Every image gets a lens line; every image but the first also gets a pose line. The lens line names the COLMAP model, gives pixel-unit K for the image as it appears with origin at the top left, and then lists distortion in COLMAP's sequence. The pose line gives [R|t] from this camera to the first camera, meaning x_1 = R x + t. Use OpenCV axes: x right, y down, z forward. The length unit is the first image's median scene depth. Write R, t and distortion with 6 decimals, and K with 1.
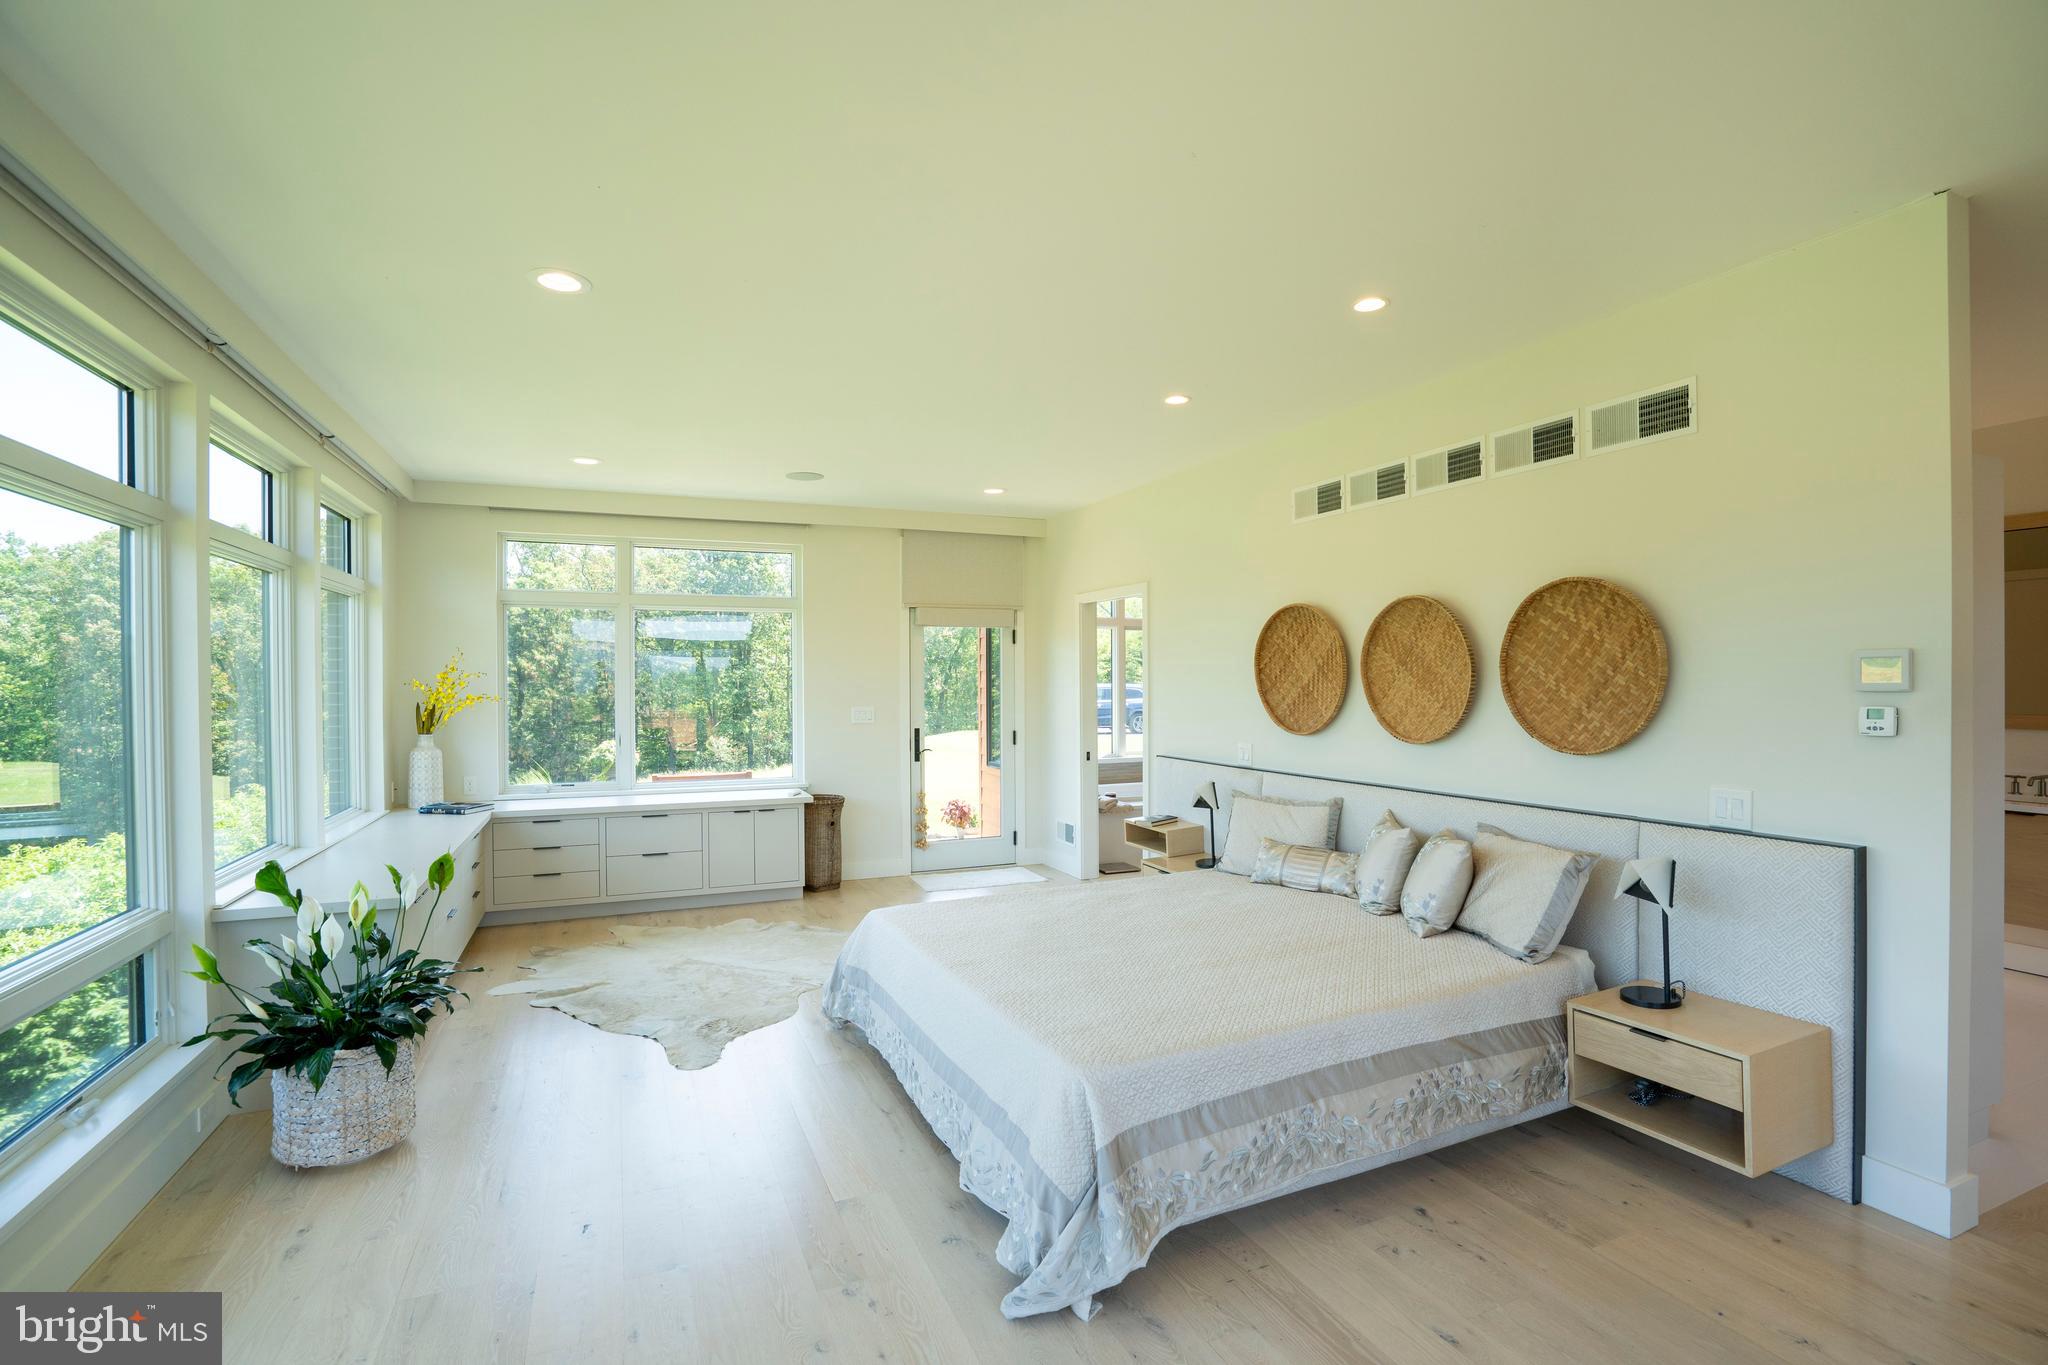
lens RADIAL K [[945.8, 0, 1029.9], [0, 945.8, 684.0], [0, 0, 1]] dist [-0.071892, 0.028036]
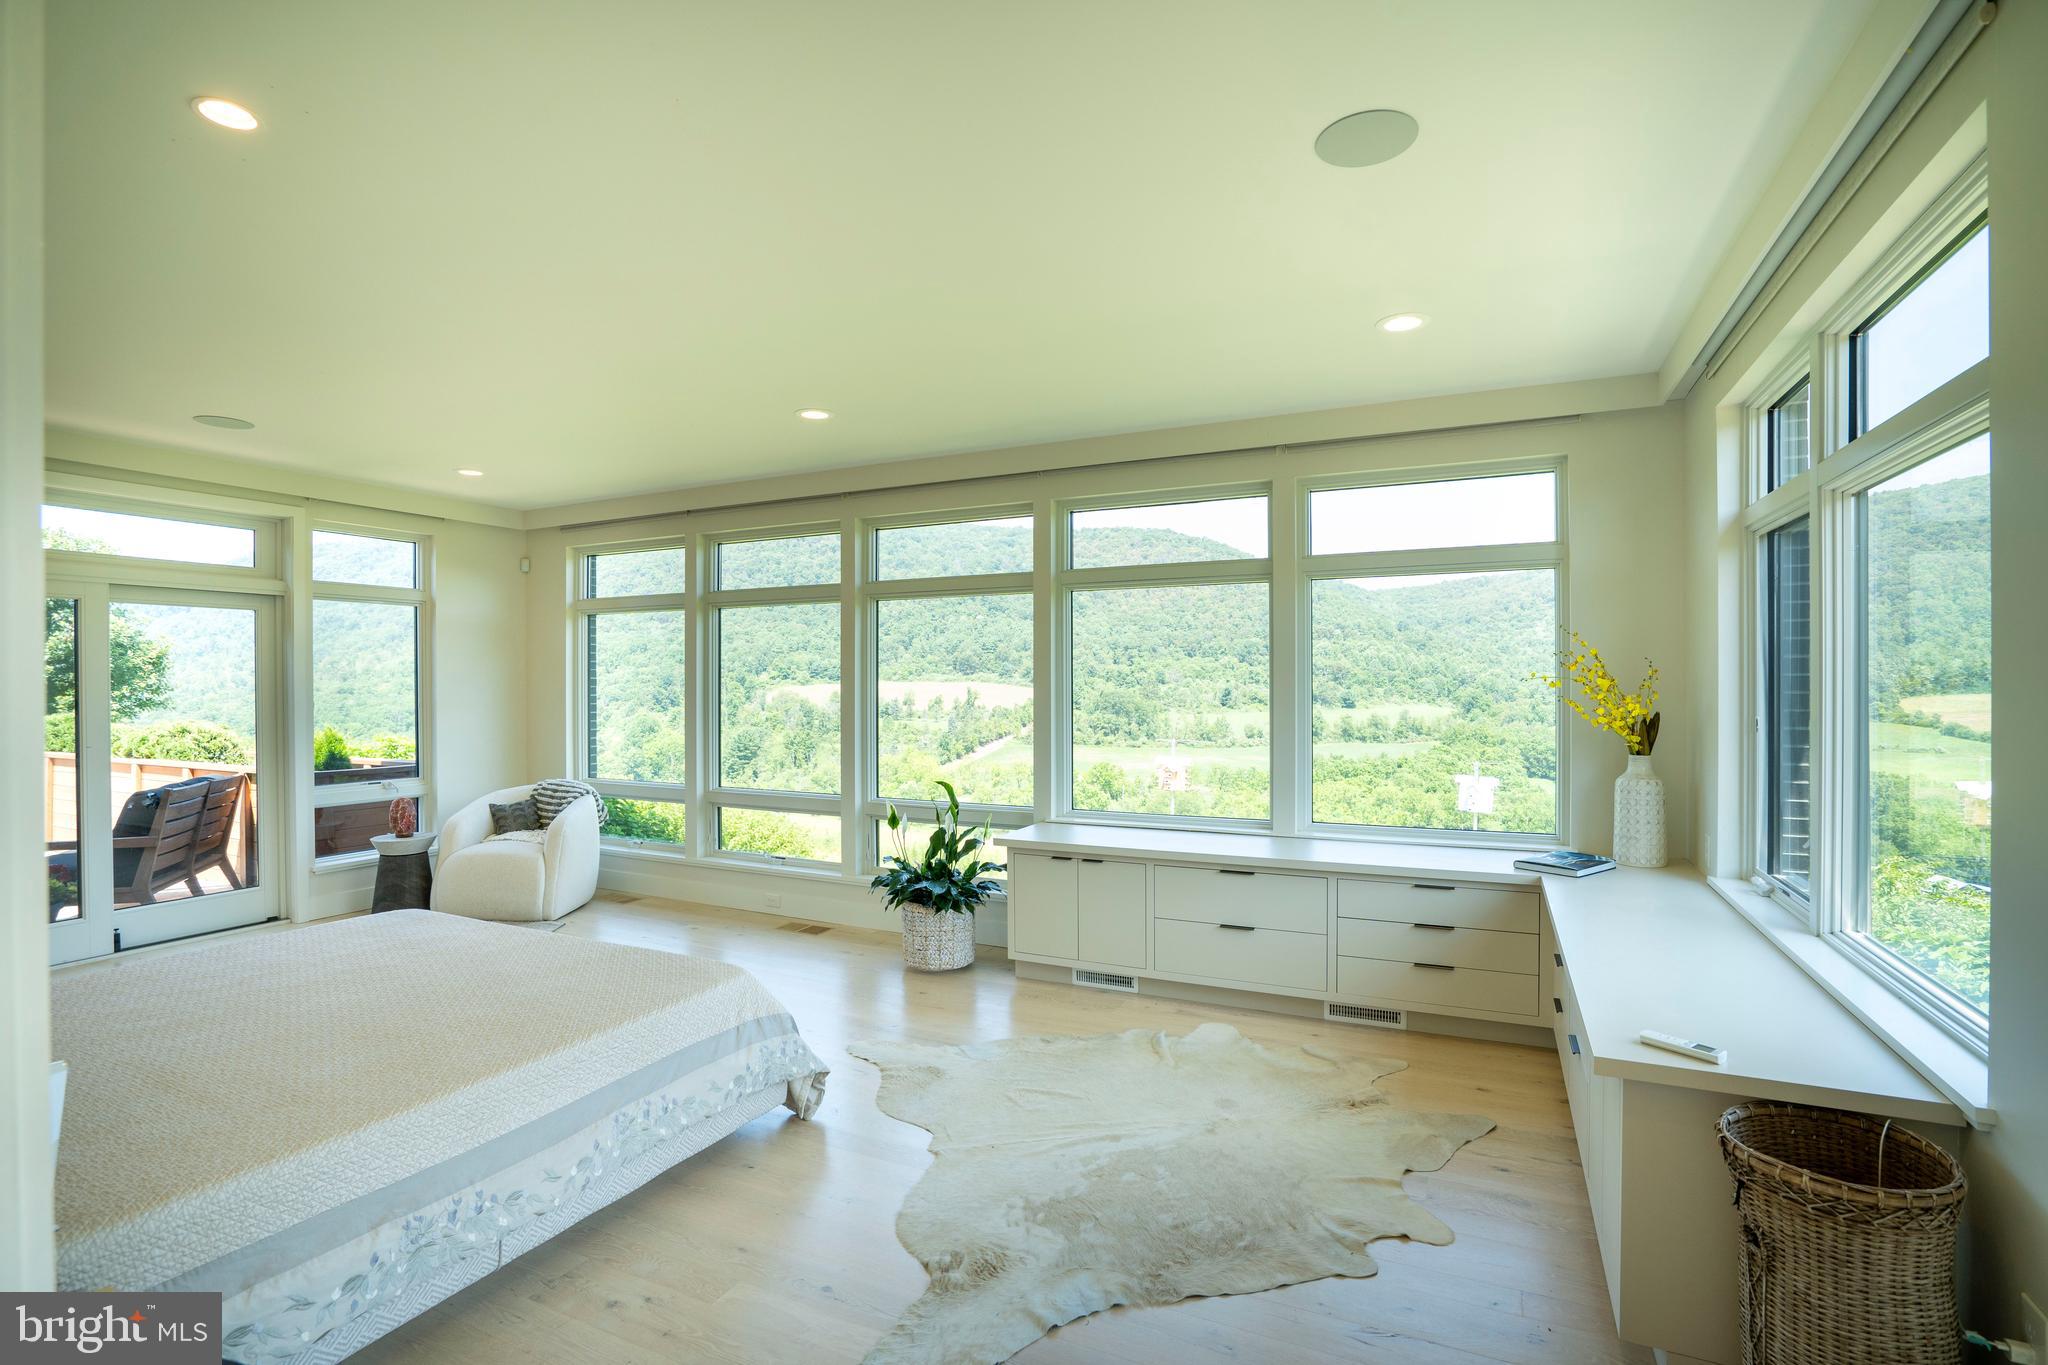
lens RADIAL K [[945.8, 0, 1029.9], [0, 945.8, 684.0], [0, 0, 1]] dist [-0.071892, 0.028036]
pose [[-0.766049, 0.008681, -0.642723, 0.105009], [0.005575, 0.999961, 0.006861, -0.003051], [0.642758, 0.001672, -0.766068, 1.217179]]
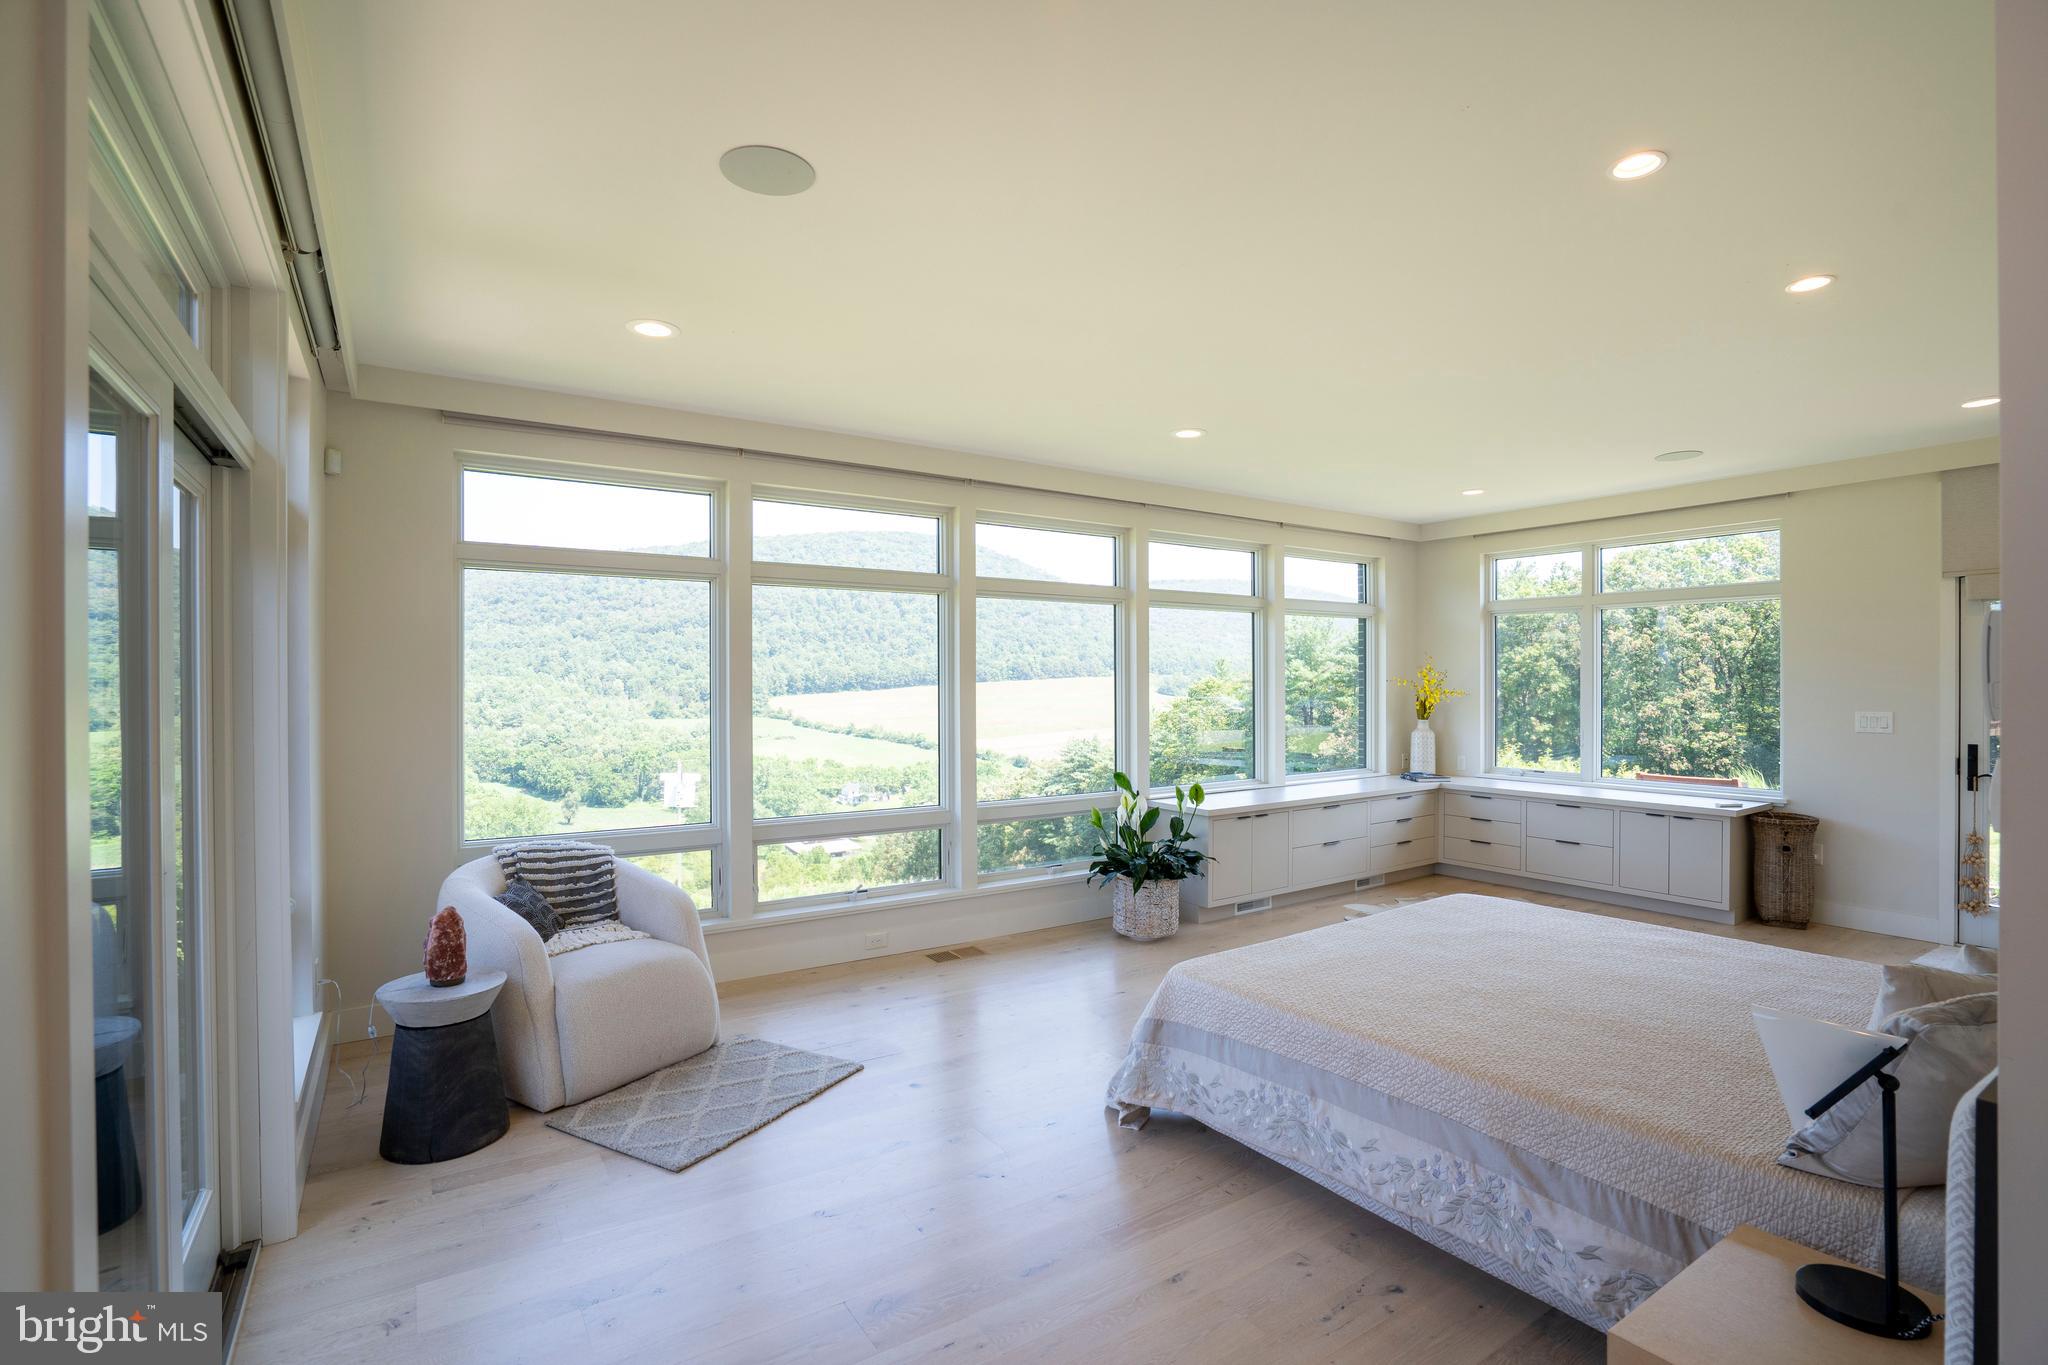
lens RADIAL K [[945.8, 0, 1029.9], [0, 945.8, 684.0], [0, 0, 1]] dist [-0.071892, 0.028036]
pose [[0.171167, 0.006174, -0.985223, 0.544706], [-0.000671, 0.999981, 0.006150, -0.003352], [0.985242, -0.000391, 0.171167, 0.226017]]
